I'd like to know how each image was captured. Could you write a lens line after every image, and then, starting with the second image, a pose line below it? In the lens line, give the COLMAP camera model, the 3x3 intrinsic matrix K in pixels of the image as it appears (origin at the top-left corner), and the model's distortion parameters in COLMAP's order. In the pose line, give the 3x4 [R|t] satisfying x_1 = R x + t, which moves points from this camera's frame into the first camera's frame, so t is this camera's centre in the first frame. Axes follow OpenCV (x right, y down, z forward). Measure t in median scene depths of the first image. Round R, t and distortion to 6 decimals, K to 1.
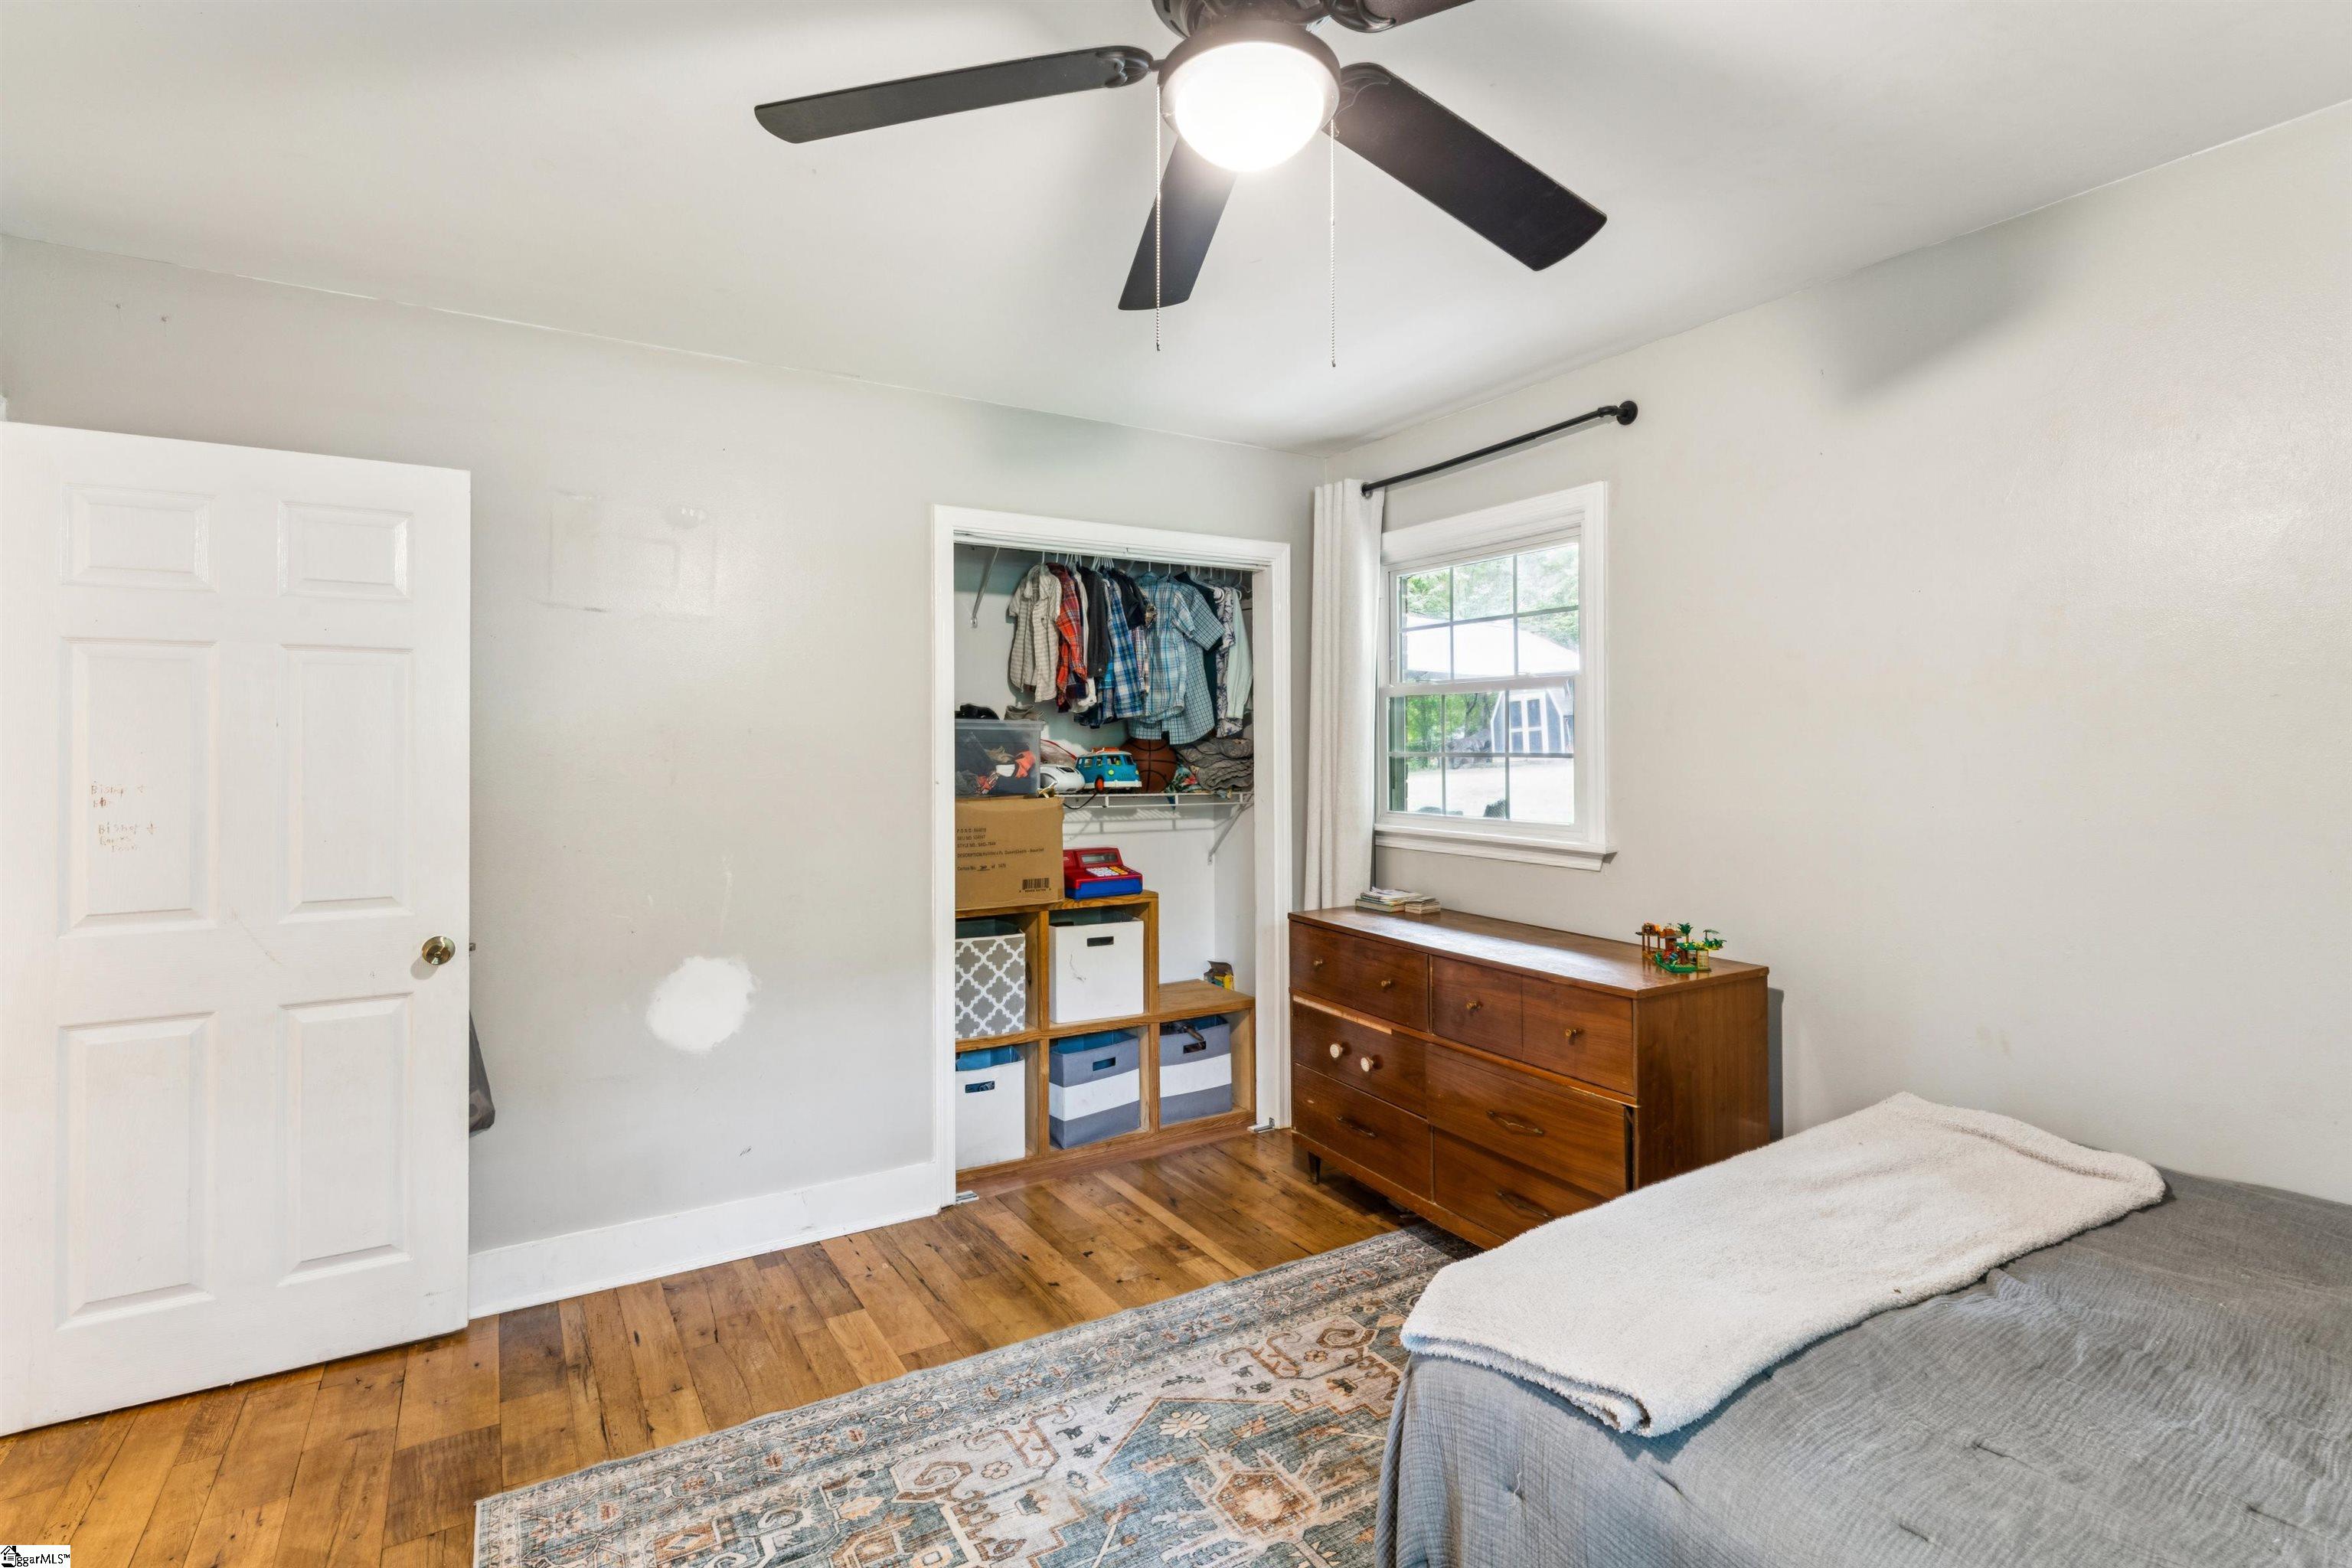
lens RADIAL K [[1103.9, 0, 1167.7], [0, 1103.9, 763.3], [0, 0, 1]] dist [-0.001238, -0.000416]
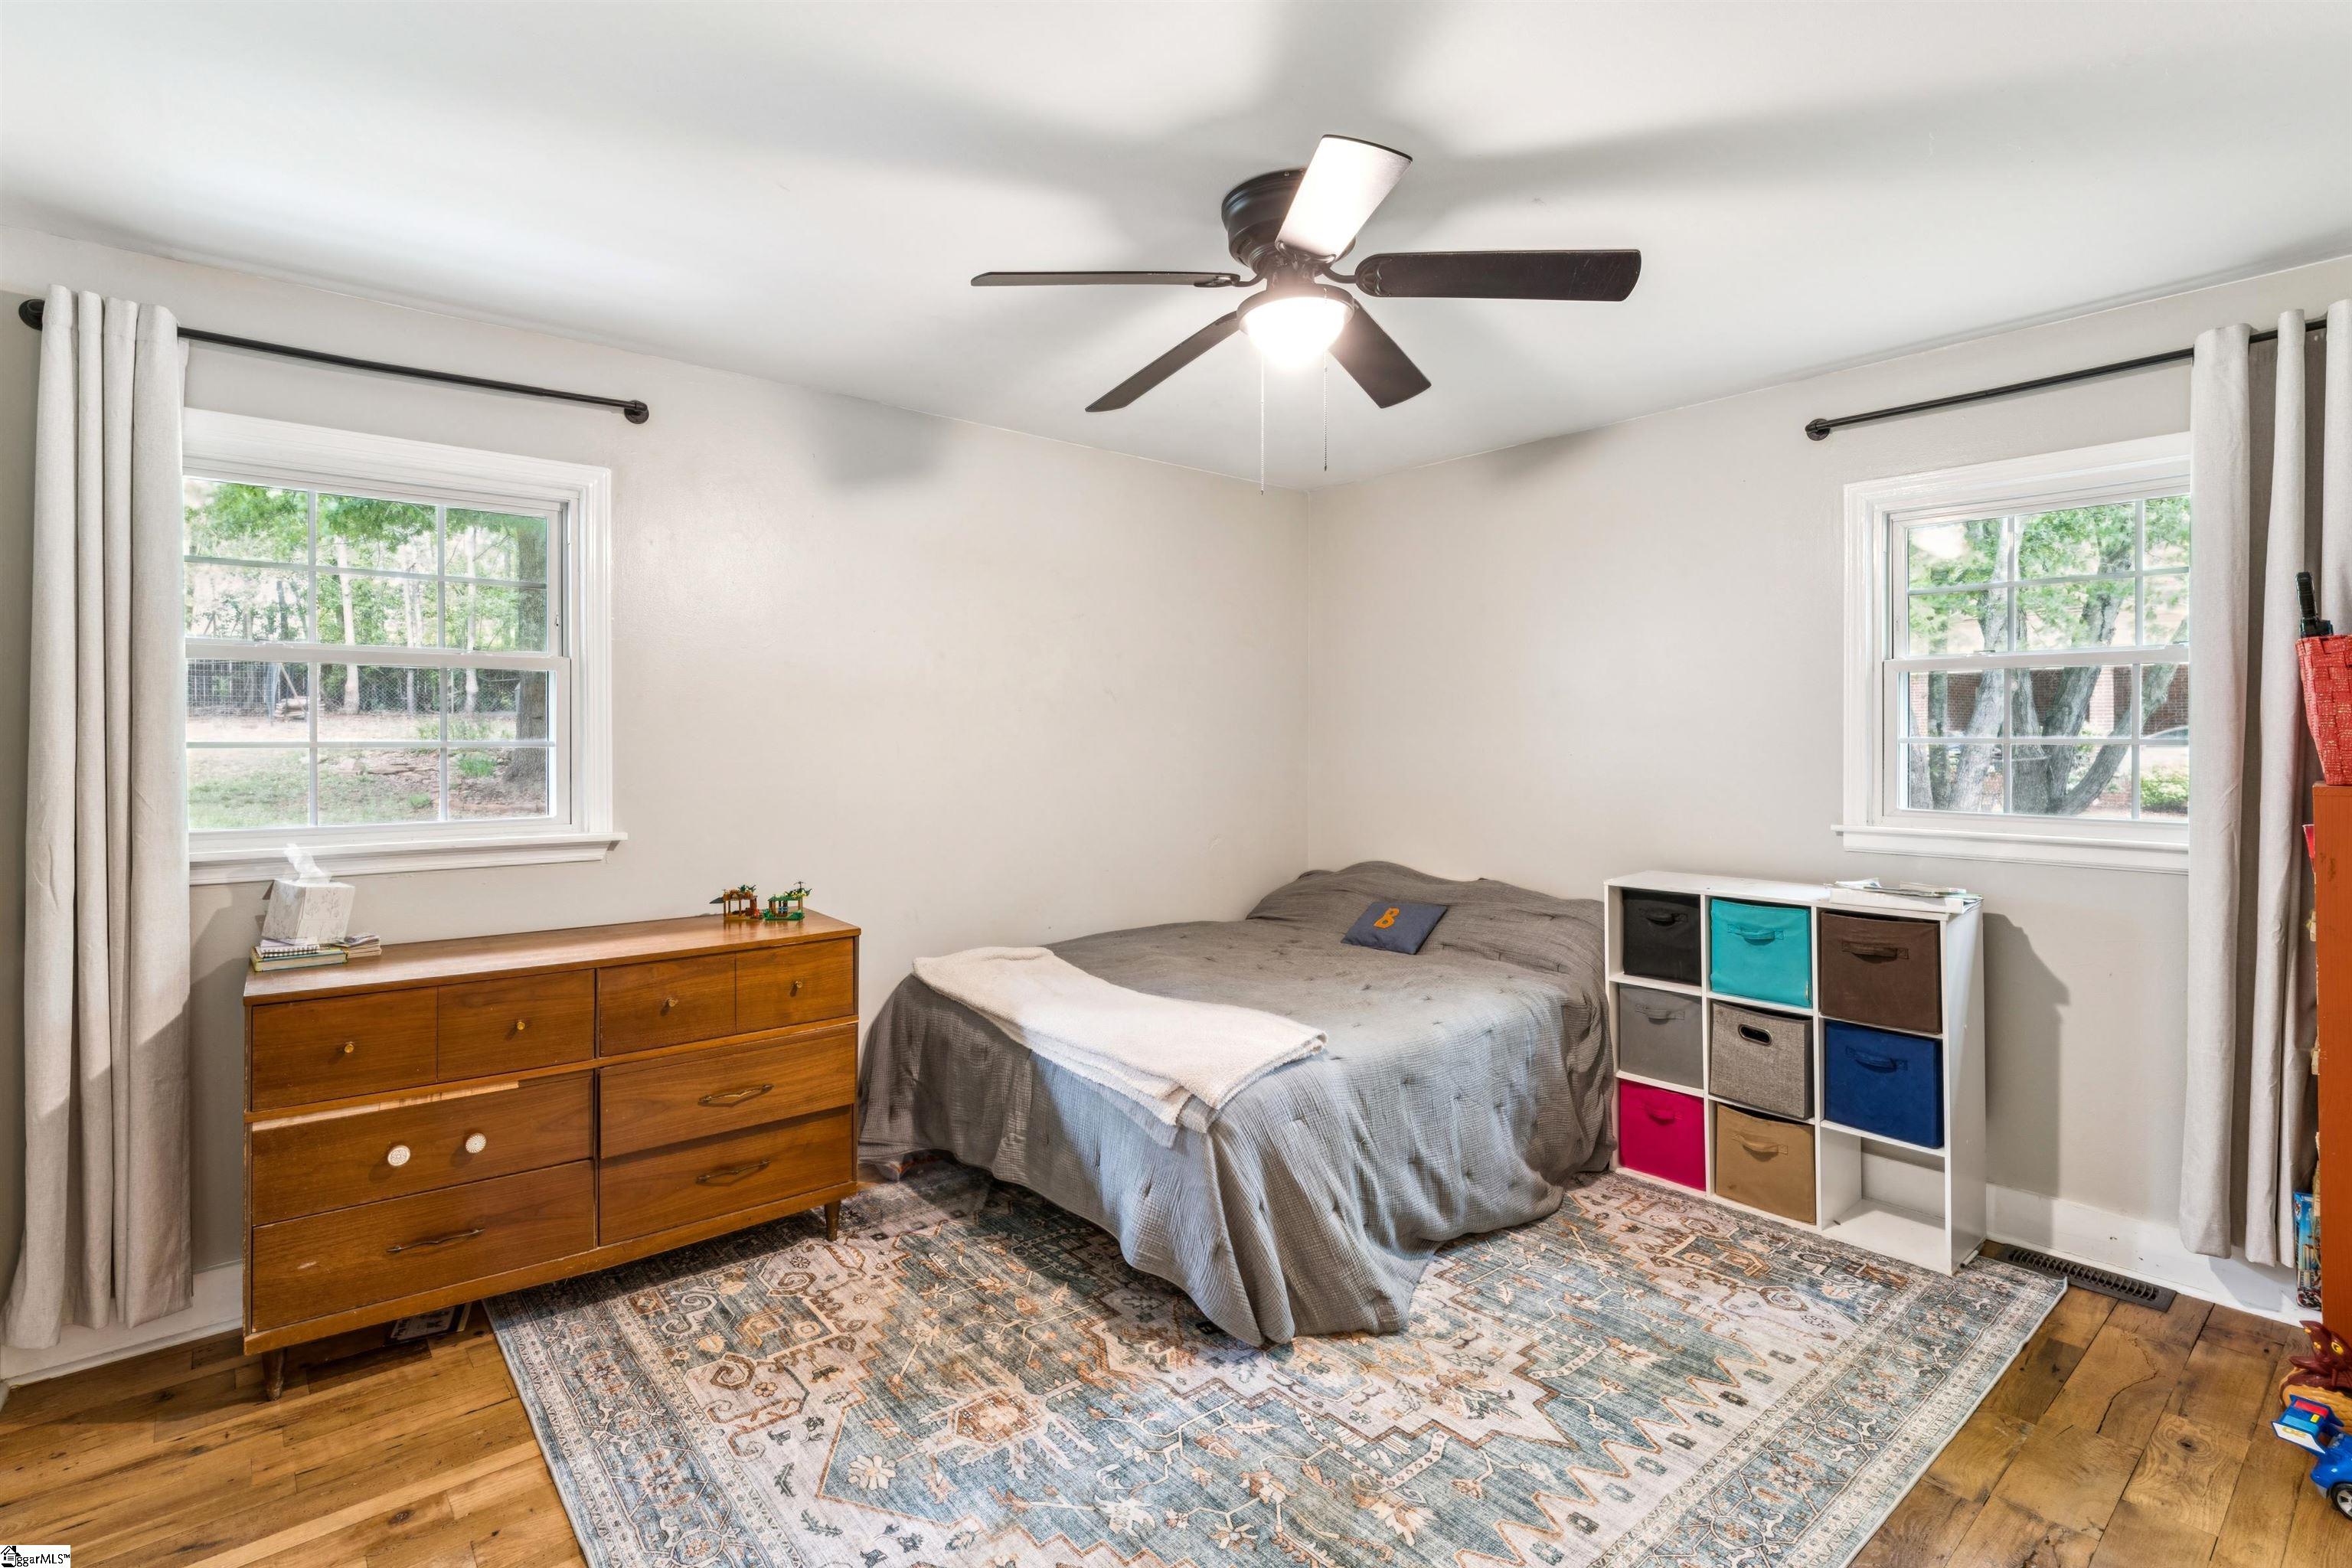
lens RADIAL K [[1103.9, 0, 1167.4], [0, 1103.9, 771.7], [0, 0, 1]] dist [-0.001238, -0.000416]
pose [[-0.149882, -0.031713, 0.988195, -0.786827], [0.011940, 0.999355, 0.033882, -0.011177], [-0.988632, 0.016877, -0.149406, 0.761865]]
